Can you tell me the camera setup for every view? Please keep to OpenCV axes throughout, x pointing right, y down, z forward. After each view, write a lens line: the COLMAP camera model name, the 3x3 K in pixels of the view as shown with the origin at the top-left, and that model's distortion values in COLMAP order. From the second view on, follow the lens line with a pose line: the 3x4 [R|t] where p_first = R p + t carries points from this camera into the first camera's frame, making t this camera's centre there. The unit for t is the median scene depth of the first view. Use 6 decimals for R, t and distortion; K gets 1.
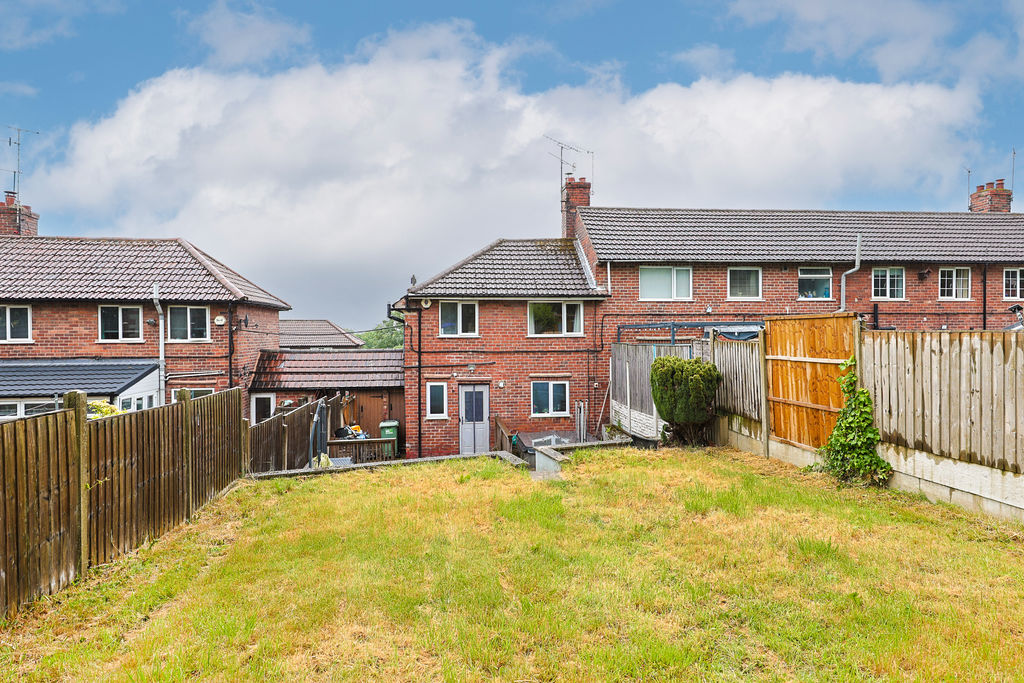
lens RADIAL K [[579.5, 0, 506.0], [0, 579.5, 338.7], [0, 0, 1]] dist [0.017968, -0.002001]
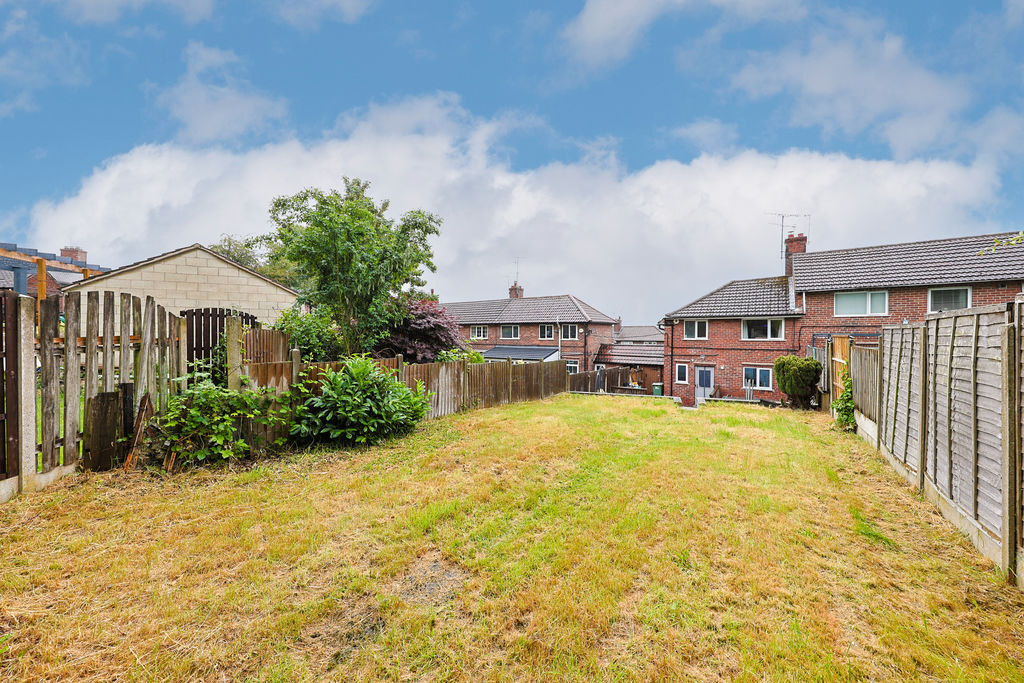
lens RADIAL K [[349.0, 0, 519.1], [0, 349.0, 336.0], [0, 0, 1]] dist [-0.001841, -0.001358]
pose [[0.755681, 0.010747, -0.654852, 0.218868], [-0.008226, 0.999942, 0.006918, -0.017868], [0.654888, 0.000159, 0.755726, -0.190088]]
